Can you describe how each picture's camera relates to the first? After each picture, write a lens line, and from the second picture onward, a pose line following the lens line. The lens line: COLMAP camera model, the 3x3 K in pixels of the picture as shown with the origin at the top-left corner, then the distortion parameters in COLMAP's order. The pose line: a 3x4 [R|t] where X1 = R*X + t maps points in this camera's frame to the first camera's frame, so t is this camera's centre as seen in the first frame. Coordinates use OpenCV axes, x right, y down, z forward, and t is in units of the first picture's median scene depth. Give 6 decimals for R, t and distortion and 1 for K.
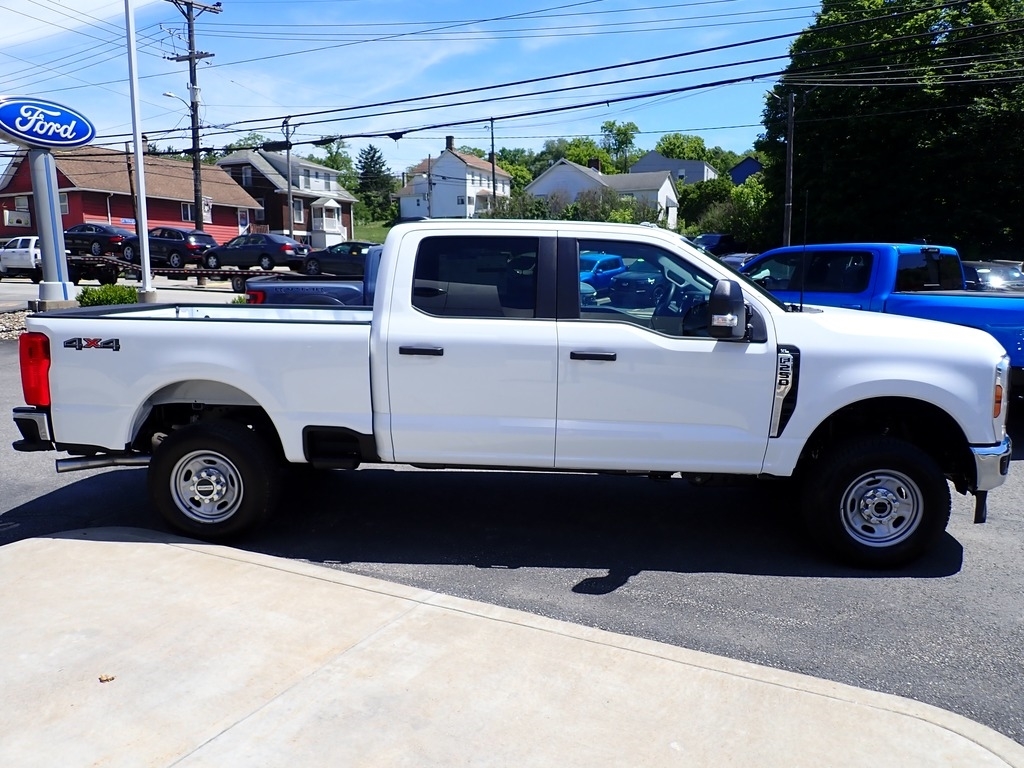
lens RADIAL K [[750.5, 0, 508.9], [0, 750.5, 385.9], [0, 0, 1]] dist [-0.003540, -0.011026]
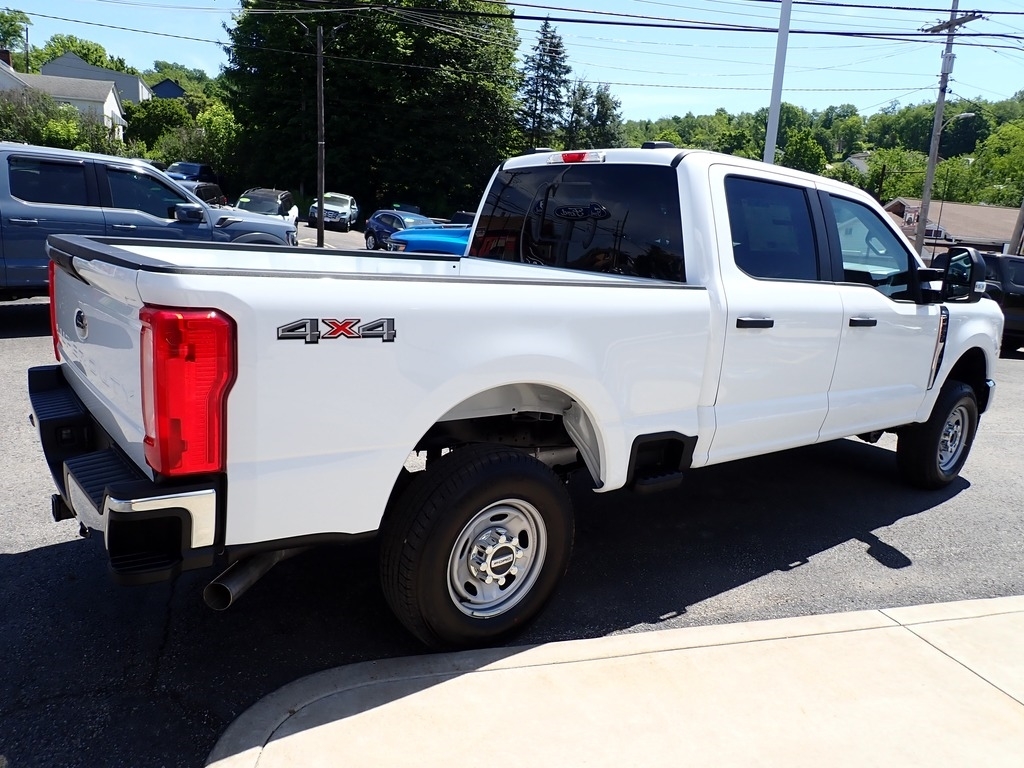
lens RADIAL K [[762.7, 0, 511.2], [0, 762.7, 374.5], [0, 0, 1]] dist [-0.009098, -0.007188]
pose [[0.731743, -0.081508, 0.676690, -0.197165], [0.037748, 0.996146, 0.079167, -0.015164], [-0.680535, -0.032386, 0.732000, 0.135599]]
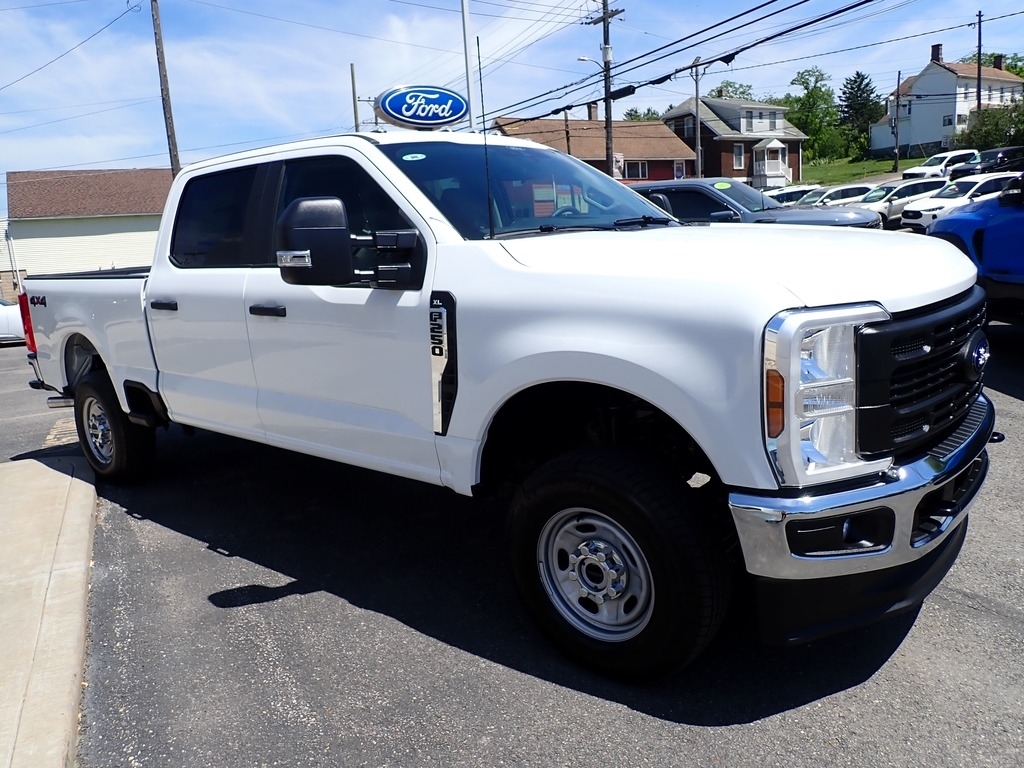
lens RADIAL K [[749.7, 0, 509.8], [0, 749.7, 387.7], [0, 0, 1]] dist [-0.009629, -0.005134]
pose [[0.812989, 0.057655, -0.579418, 0.177423], [-0.018963, 0.997180, 0.072618, -0.004752], [0.581970, -0.048050, 0.811789, 0.115471]]
